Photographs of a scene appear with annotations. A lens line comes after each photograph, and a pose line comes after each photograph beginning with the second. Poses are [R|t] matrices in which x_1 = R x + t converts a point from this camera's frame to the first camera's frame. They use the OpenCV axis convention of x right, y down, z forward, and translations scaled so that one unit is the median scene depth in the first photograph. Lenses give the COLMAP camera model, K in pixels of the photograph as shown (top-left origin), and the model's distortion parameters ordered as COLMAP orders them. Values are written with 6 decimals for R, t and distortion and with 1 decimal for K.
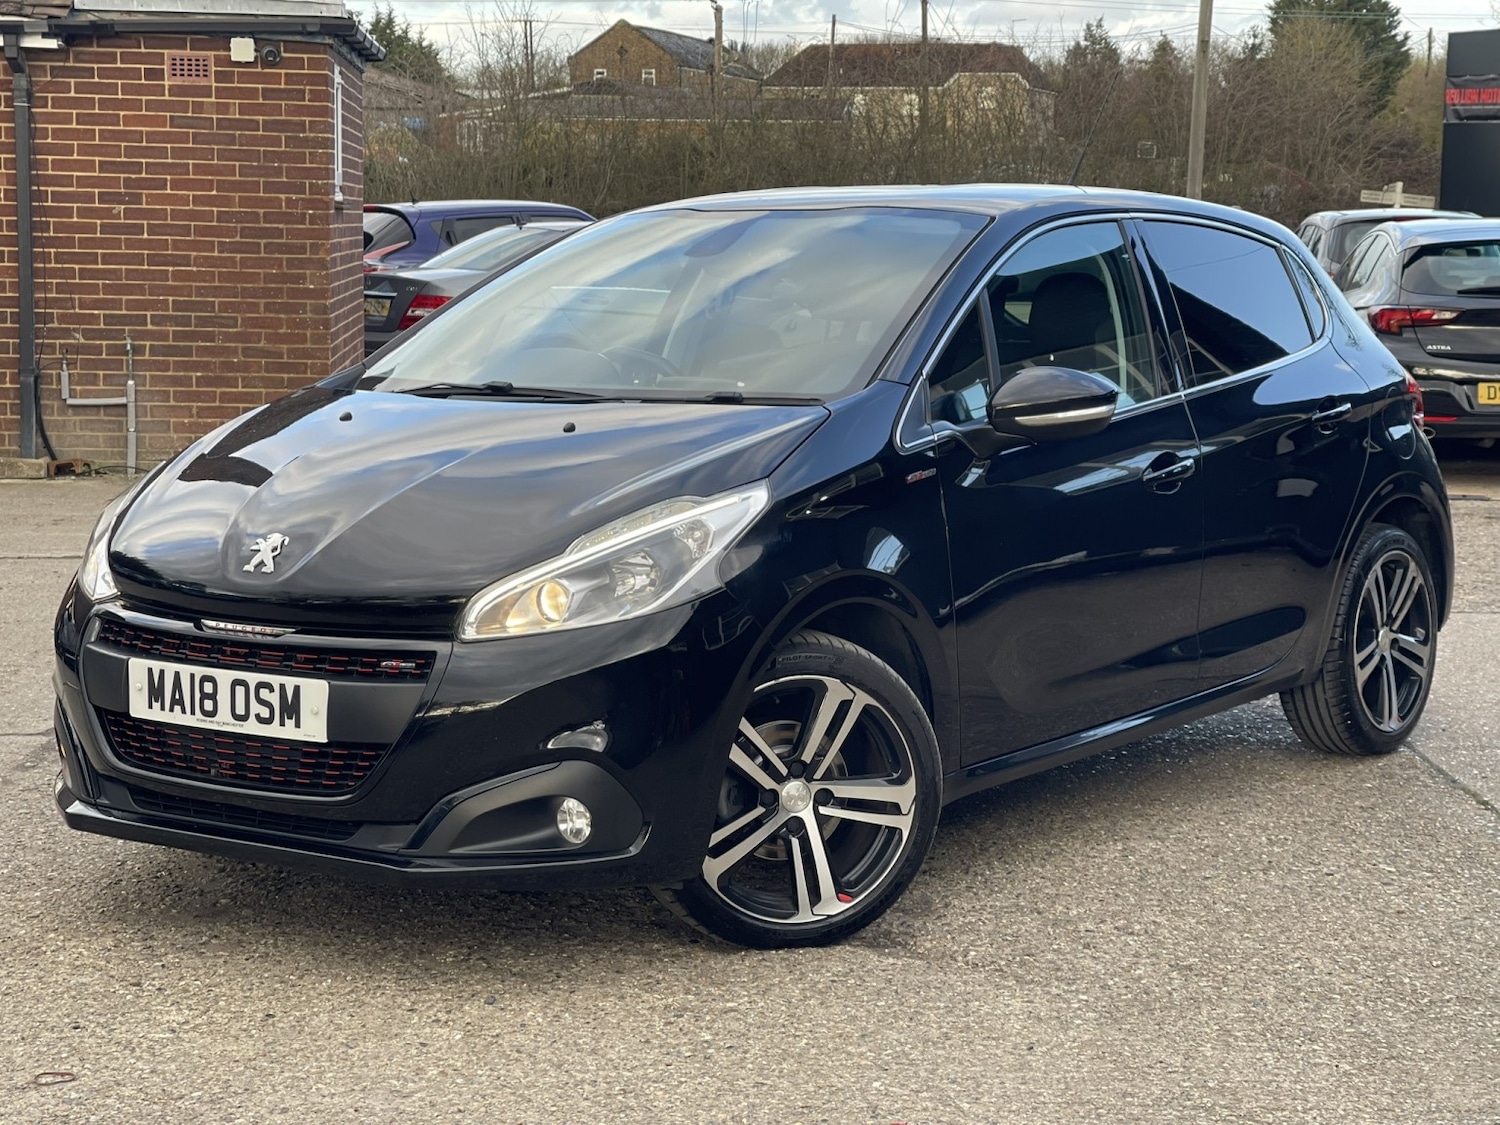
lens RADIAL K [[2807.0, 0, 756.0], [0, 2807.0, 547.0], [0, 0, 1]] dist [0.177561, 0.000000]
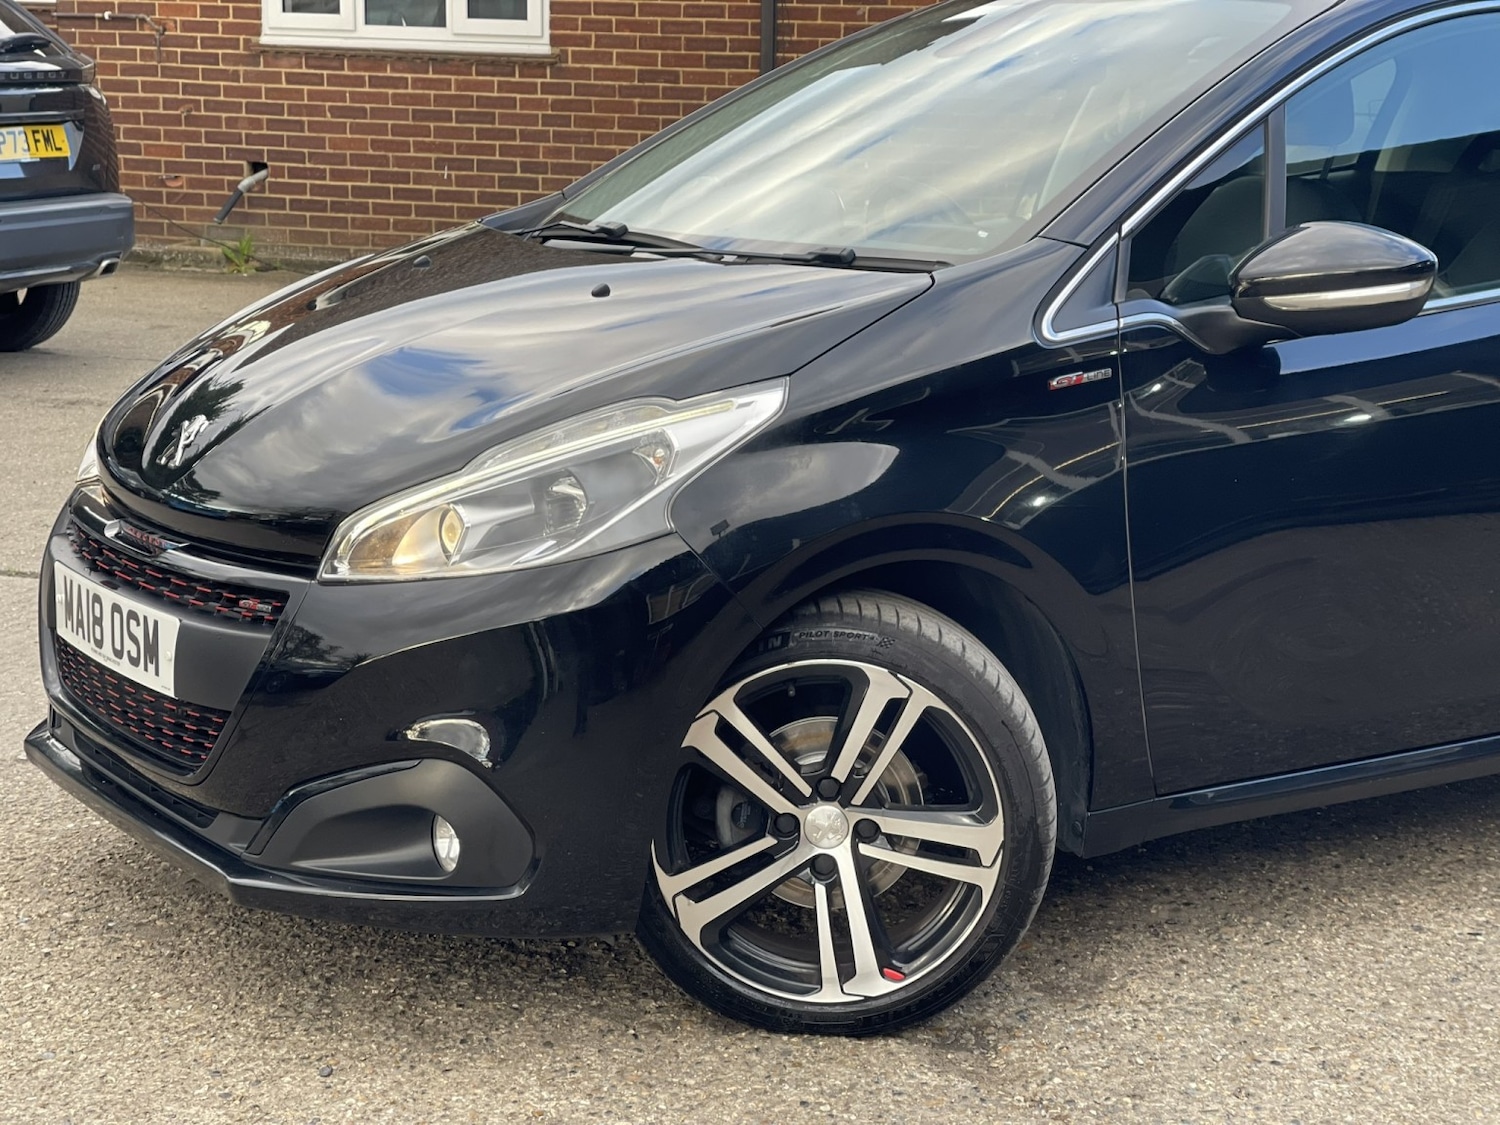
lens RADIAL K [[2807.0, 0, 753.6], [0, 2807.0, 552.0], [0, 0, 1]] dist [0.177561, 0.000000]
pose [[0.926039, 0.072776, -0.370345, 0.247344], [-0.047453, 0.995897, 0.077048, -0.032870], [0.374433, -0.053776, 0.925693, 0.330683]]
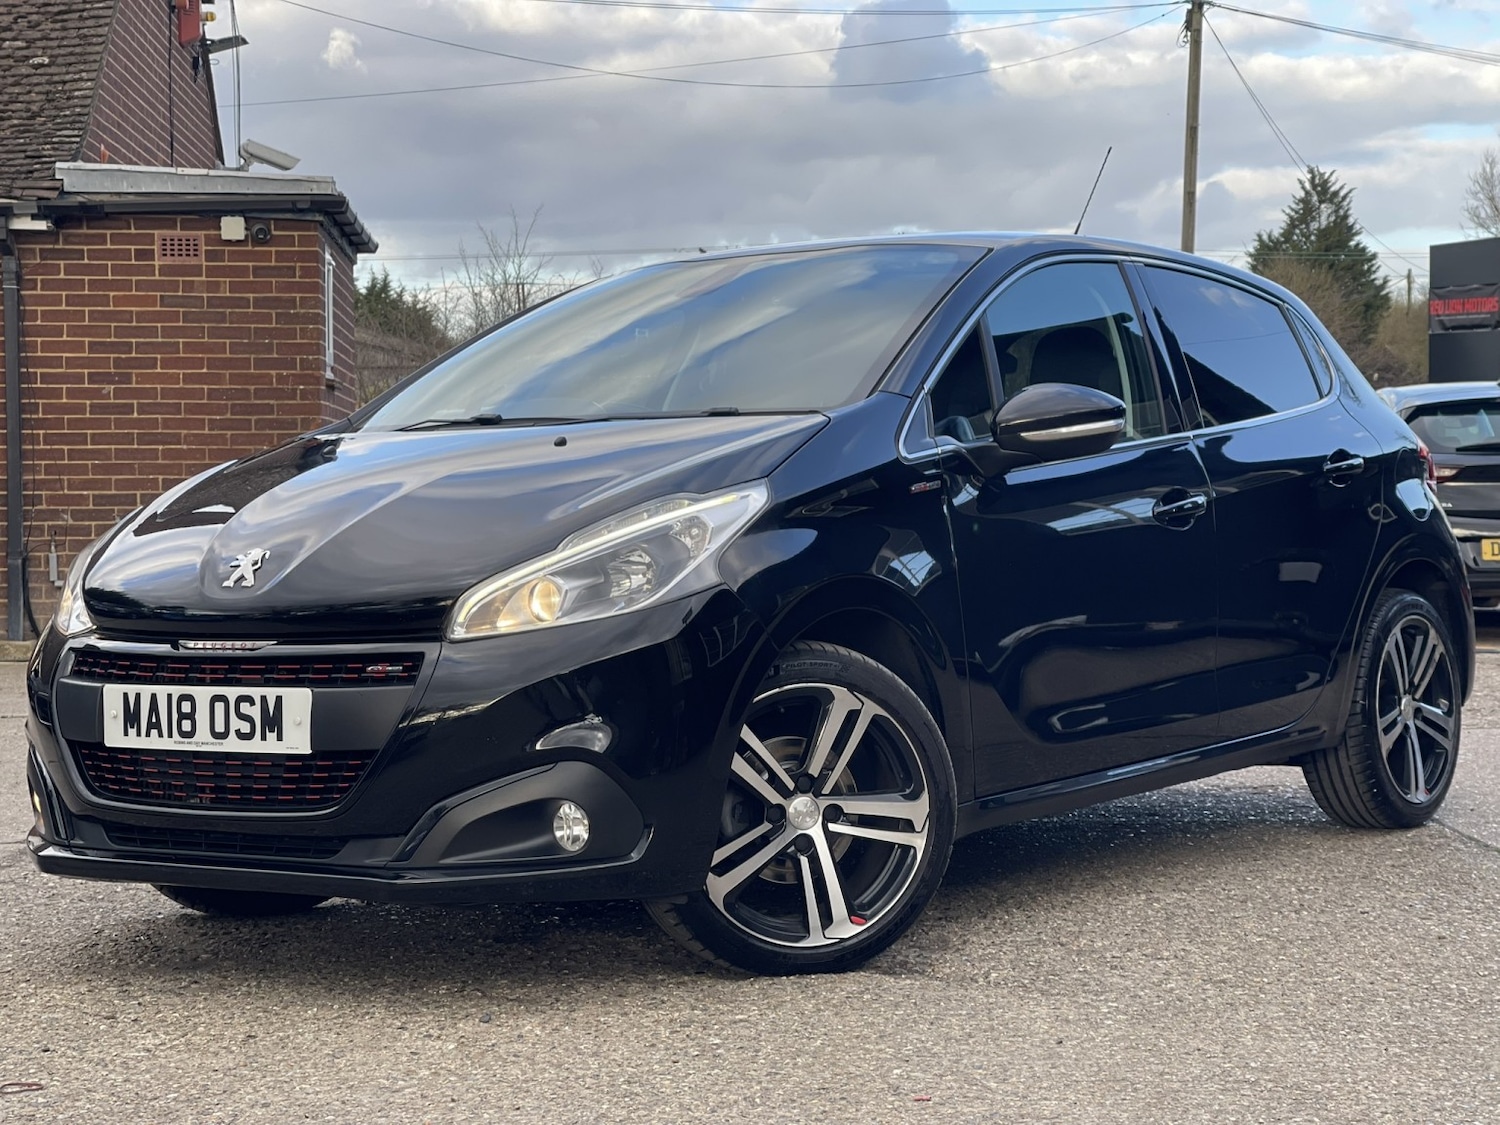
lens RADIAL K [[2807.0, 0, 759.8], [0, 2807.0, 551.5], [0, 0, 1]] dist [0.177561, 0.000000]
pose [[0.999747, -0.022301, 0.003096, -0.001682], [0.022489, 0.995688, -0.089993, 0.083521], [-0.001076, 0.090039, 0.995938, 0.040882]]
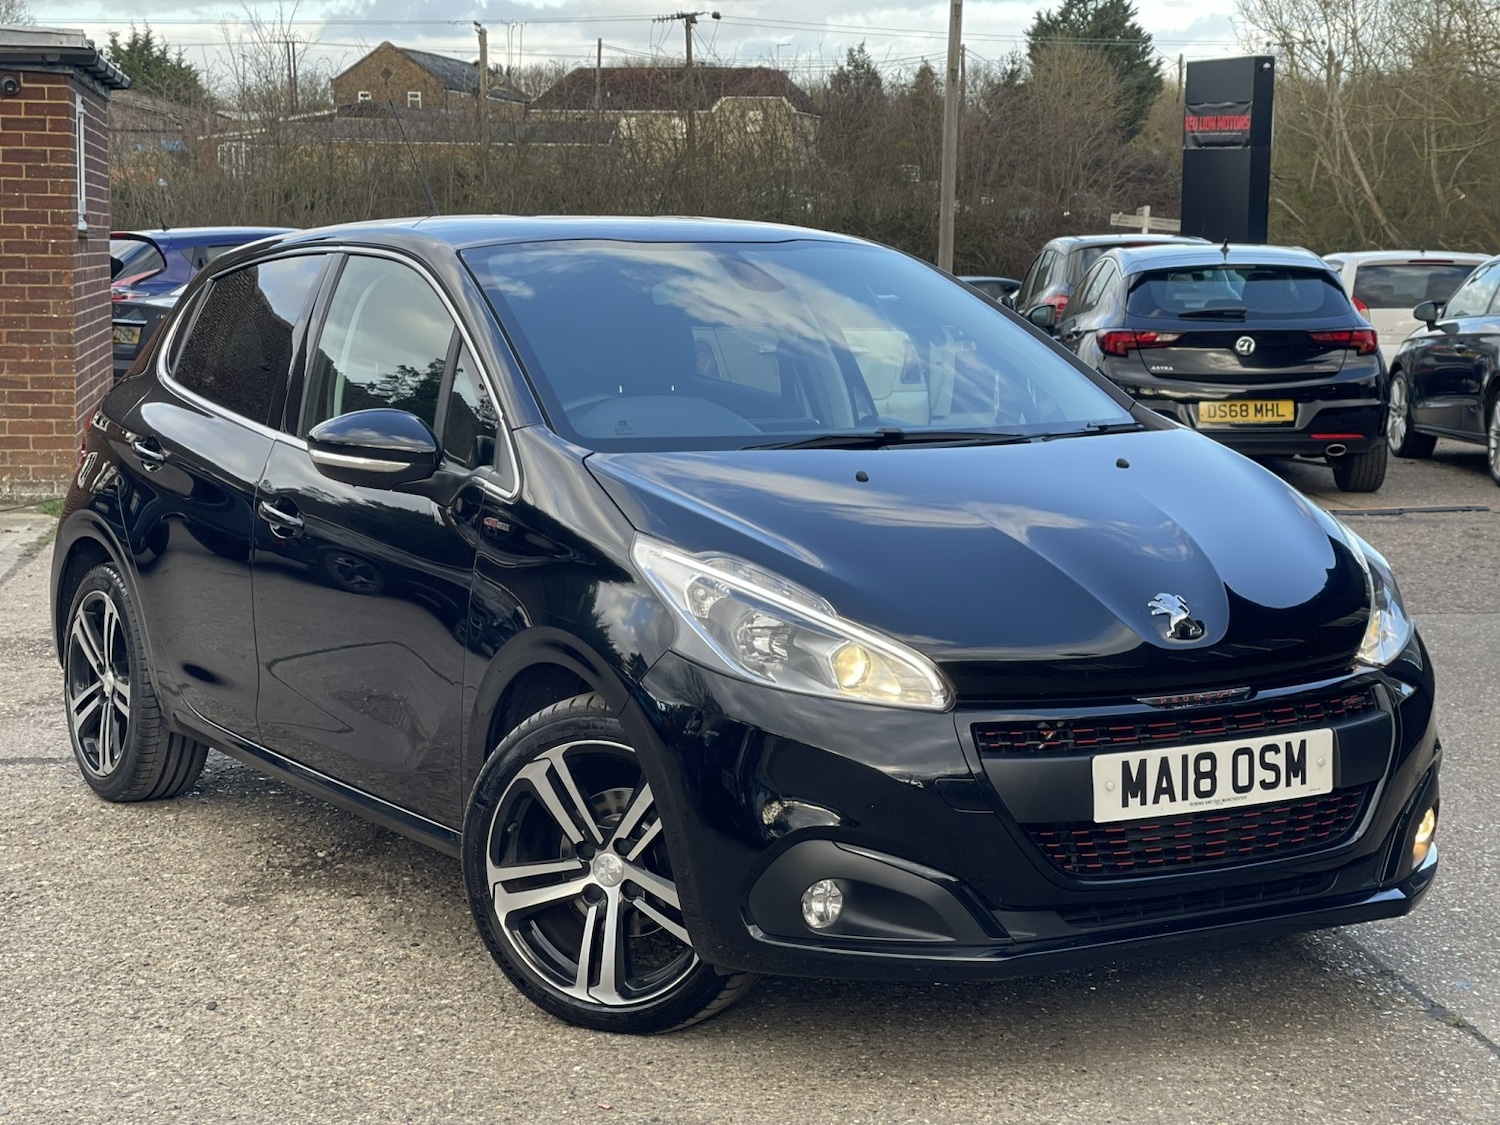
lens RADIAL K [[2807.0, 0, 775.9], [0, 2807.0, 544.1], [0, 0, 1]] dist [0.177561, 0.000000]
pose [[0.996204, -0.015011, 0.085750, 0.023729], [0.015740, 0.999845, -0.007836, 0.001102], [-0.085619, 0.009156, 0.996286, -0.060627]]
